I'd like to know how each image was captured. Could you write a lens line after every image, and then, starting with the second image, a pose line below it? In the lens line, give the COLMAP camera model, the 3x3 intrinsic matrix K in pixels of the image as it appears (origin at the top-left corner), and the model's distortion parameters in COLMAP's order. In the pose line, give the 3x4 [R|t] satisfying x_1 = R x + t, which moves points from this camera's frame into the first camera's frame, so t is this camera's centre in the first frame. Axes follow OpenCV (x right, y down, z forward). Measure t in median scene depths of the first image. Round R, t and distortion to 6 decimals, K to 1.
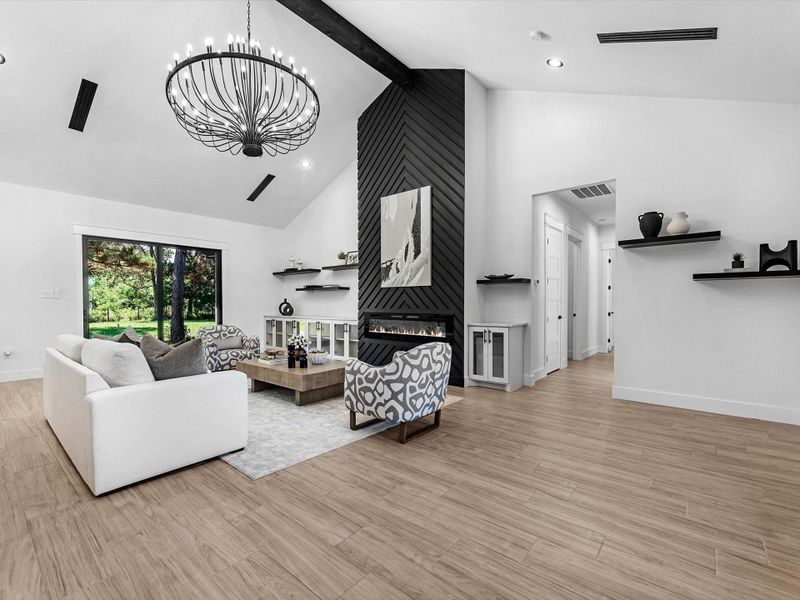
lens RADIAL K [[363.4, 0, 399.3], [0, 363.4, 304.4], [0, 0, 1]] dist [-0.014107, -0.000742]
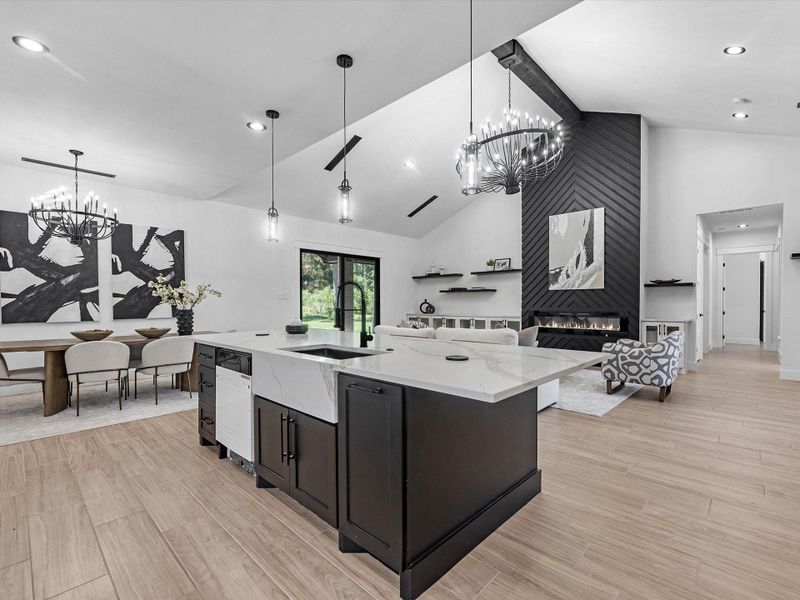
lens RADIAL K [[363.4, 0, 399.3], [0, 363.4, 304.4], [0, 0, 1]] dist [-0.014107, -0.000742]
pose [[0.997211, 0.000106, -0.074636, -0.510332], [-0.000189, 0.999999, -0.001108, 0.003074], [0.074636, 0.001119, 0.997210, -0.268358]]
